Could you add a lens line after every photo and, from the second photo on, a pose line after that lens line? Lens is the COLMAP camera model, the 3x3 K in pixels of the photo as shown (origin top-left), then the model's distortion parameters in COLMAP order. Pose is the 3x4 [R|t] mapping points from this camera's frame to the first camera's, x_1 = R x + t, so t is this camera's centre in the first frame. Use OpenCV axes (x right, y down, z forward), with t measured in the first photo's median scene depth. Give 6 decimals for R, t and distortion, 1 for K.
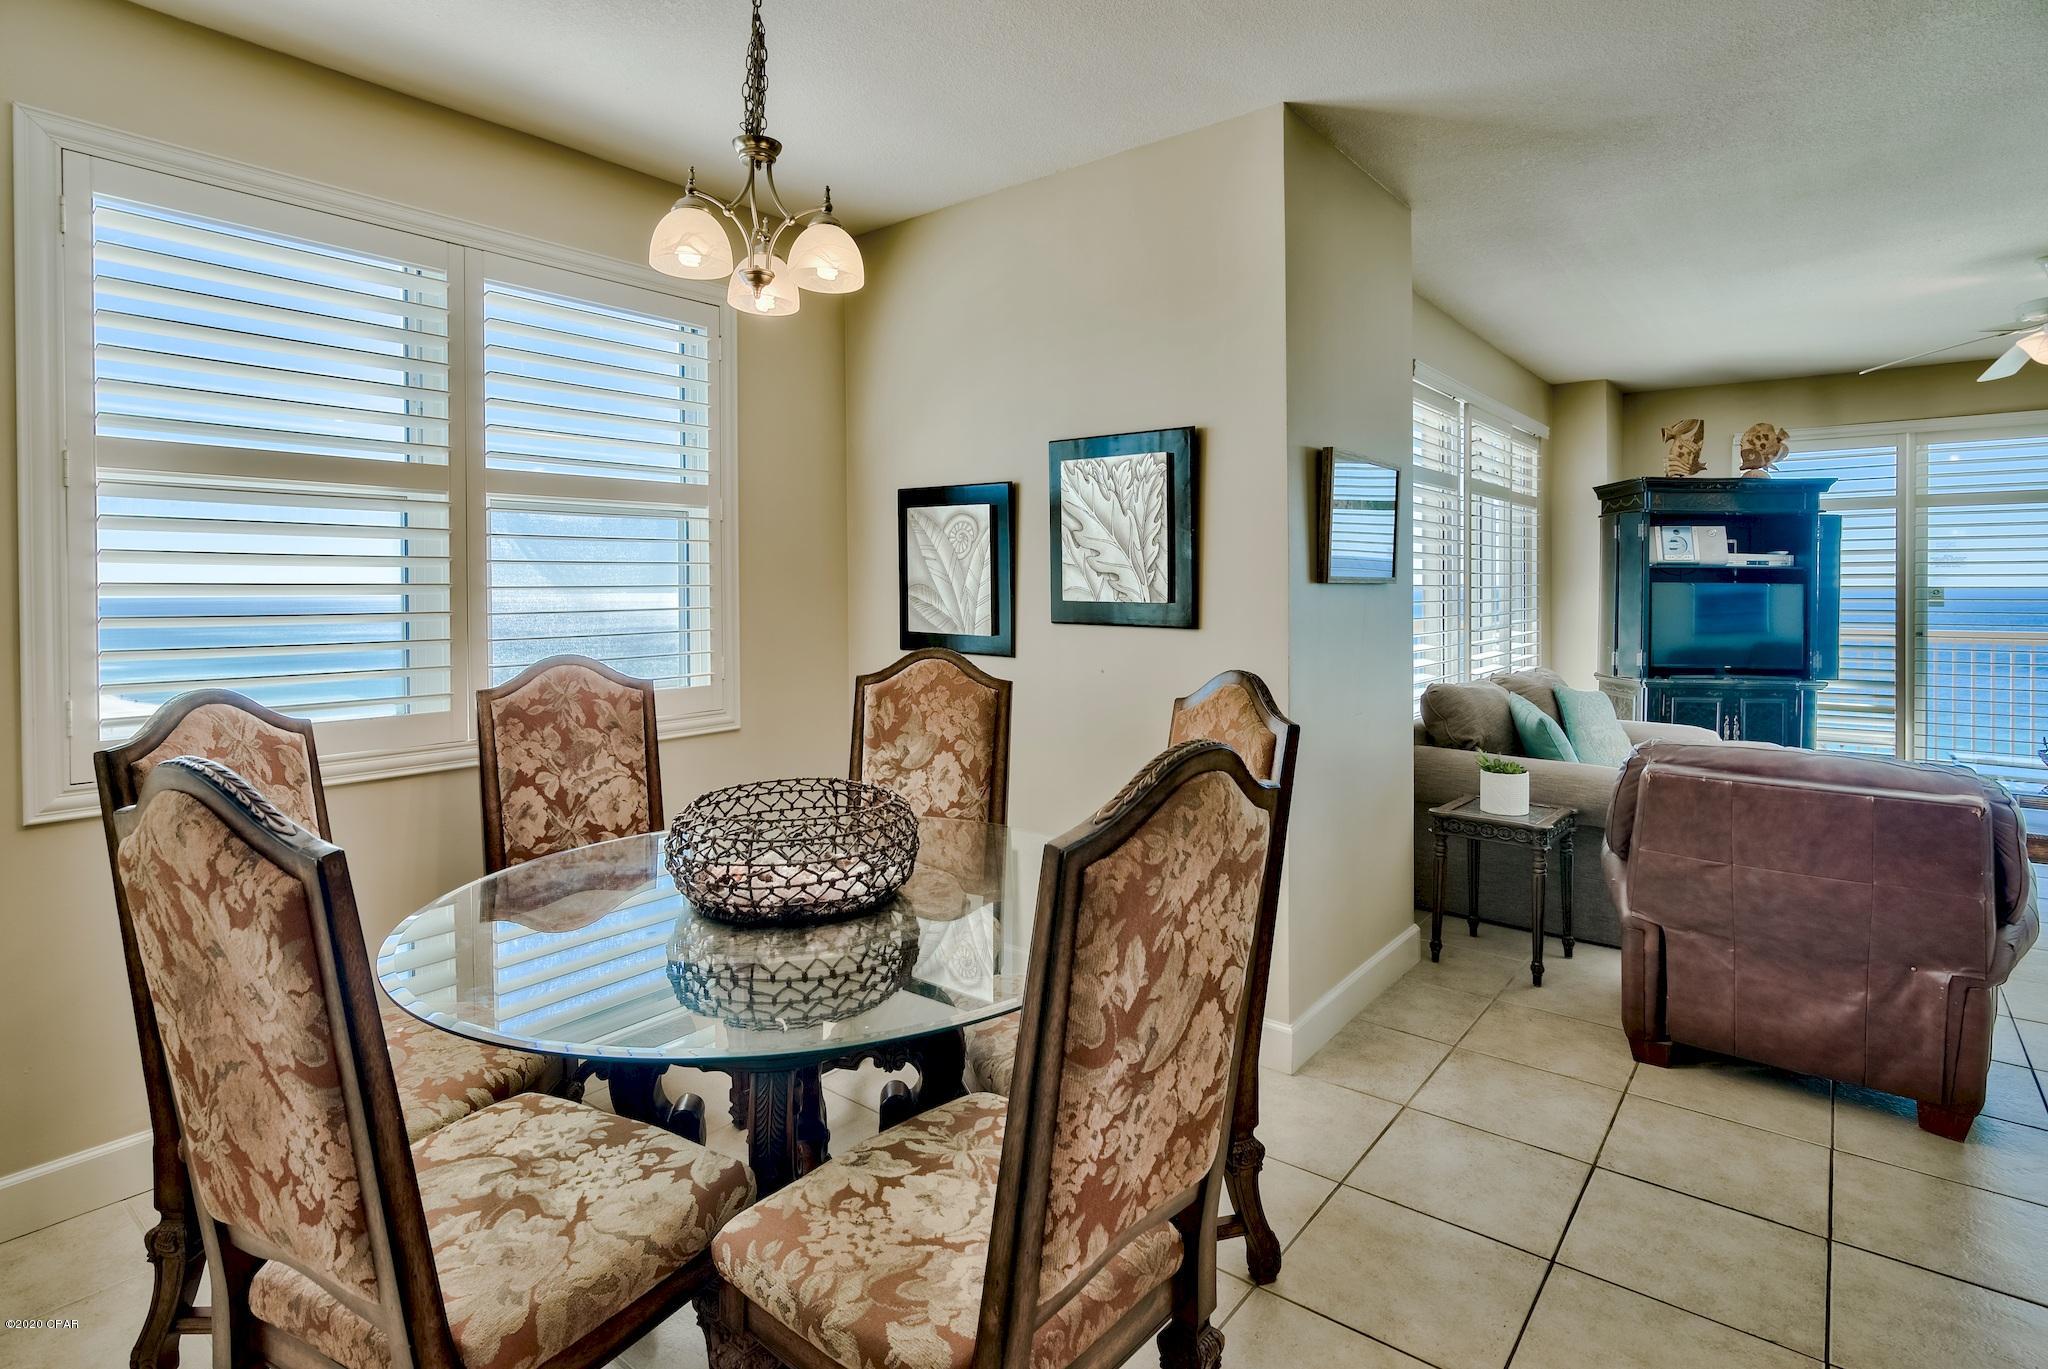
lens RADIAL K [[1032.2, 0, 1030.7], [0, 1032.2, 597.0], [0, 0, 1]] dist [-0.002487, -0.000050]
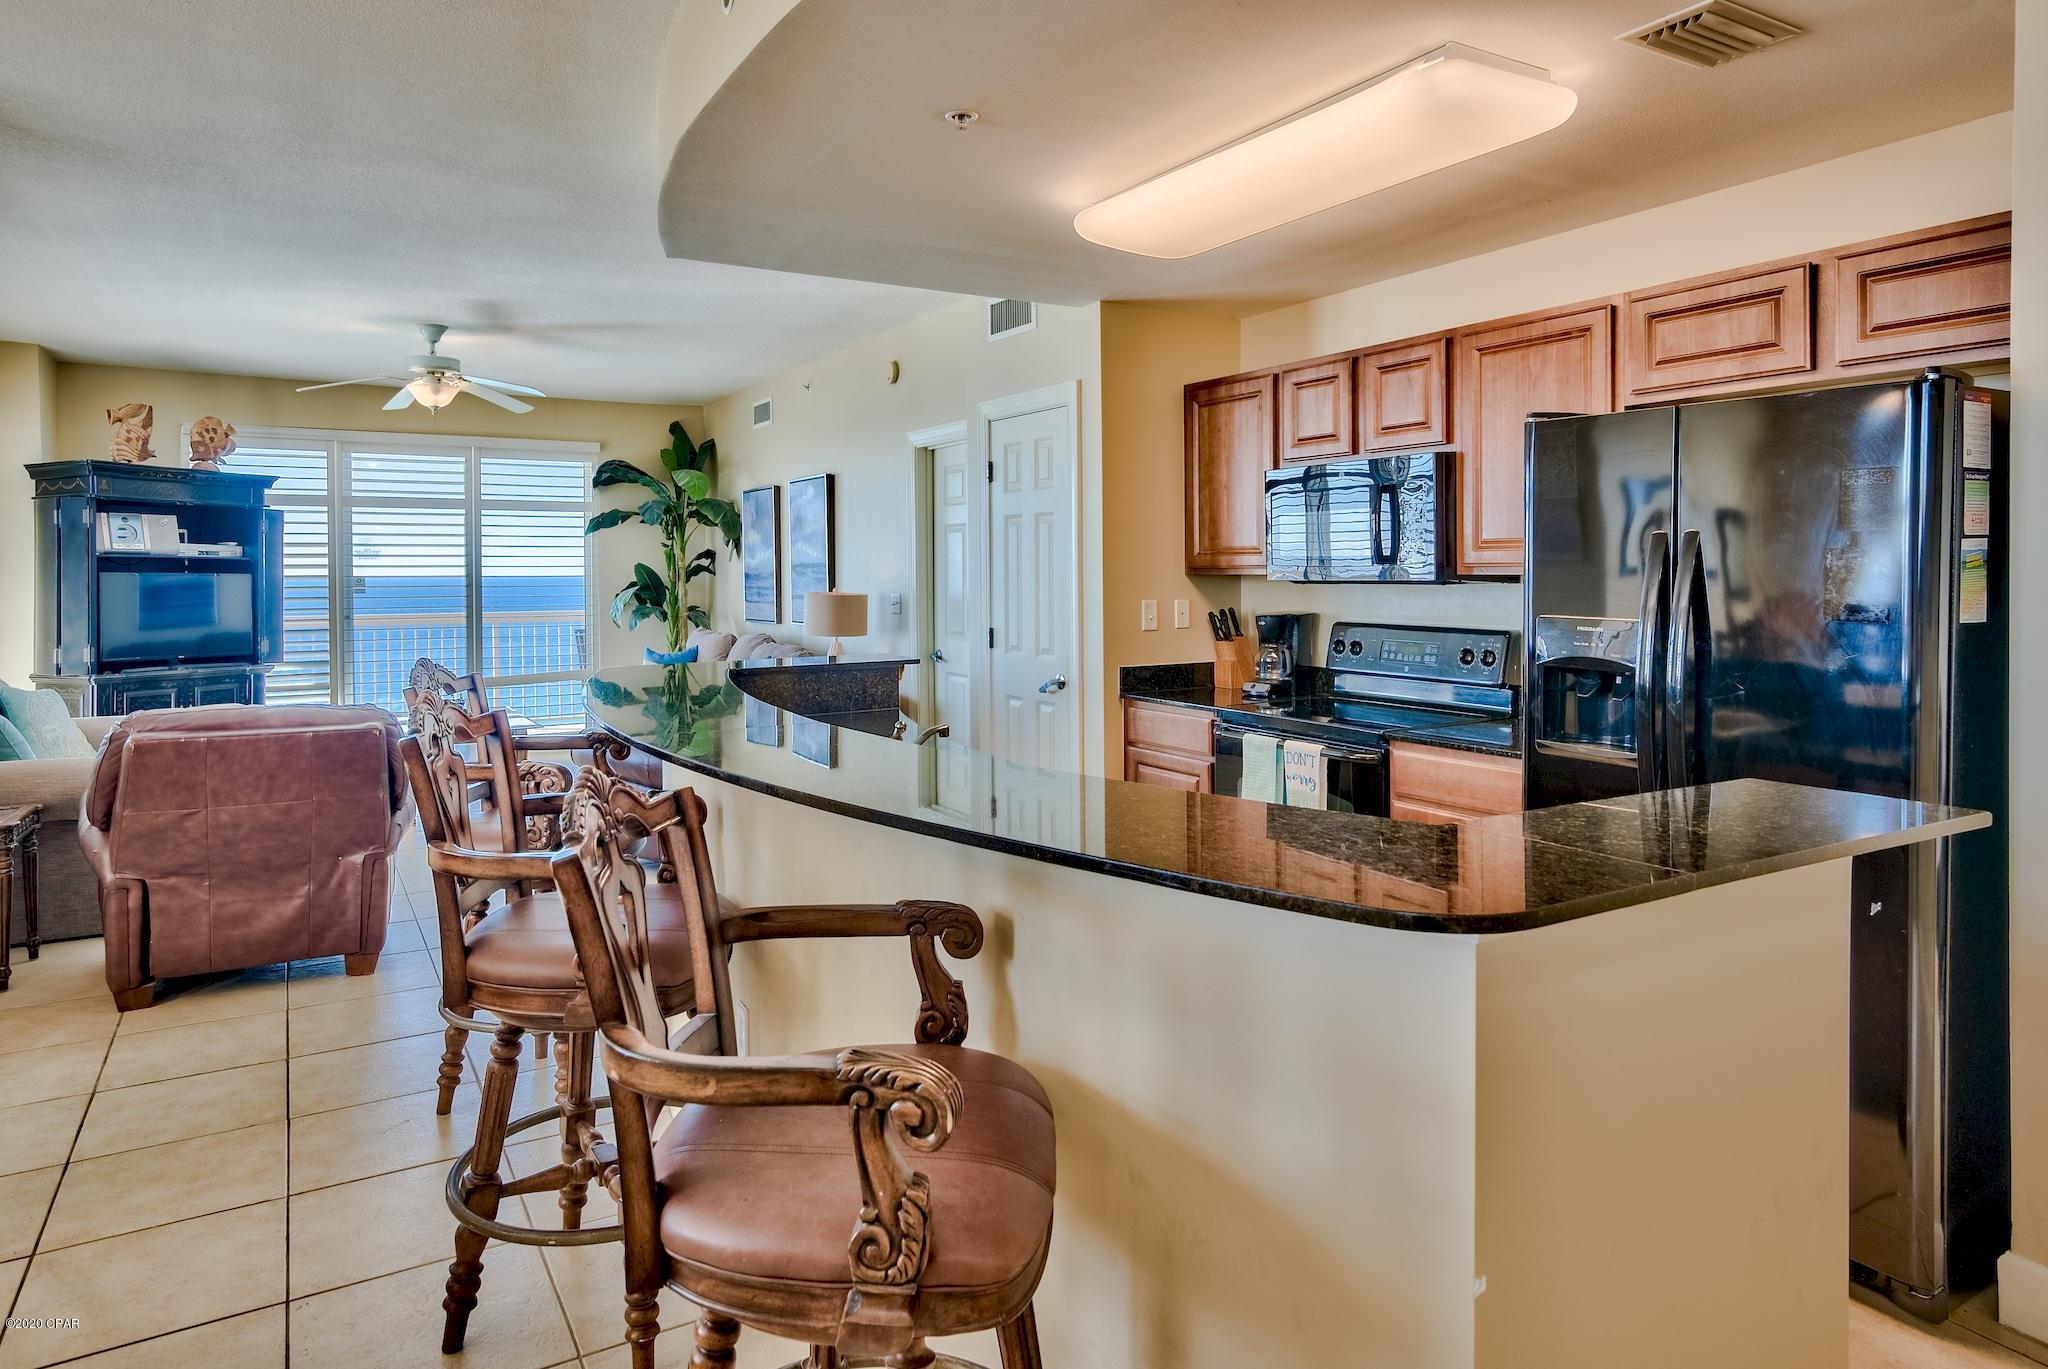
lens RADIAL K [[1188.1, 0, 983.7], [0, 1188.1, 584.4], [0, 0, 1]] dist [0.004464, 0.000861]
pose [[0.363075, -0.009516, 0.931711, -0.230750], [0.013562, 0.999896, 0.004928, 0.004629], [-0.931661, 0.010847, 0.363166, -0.286211]]
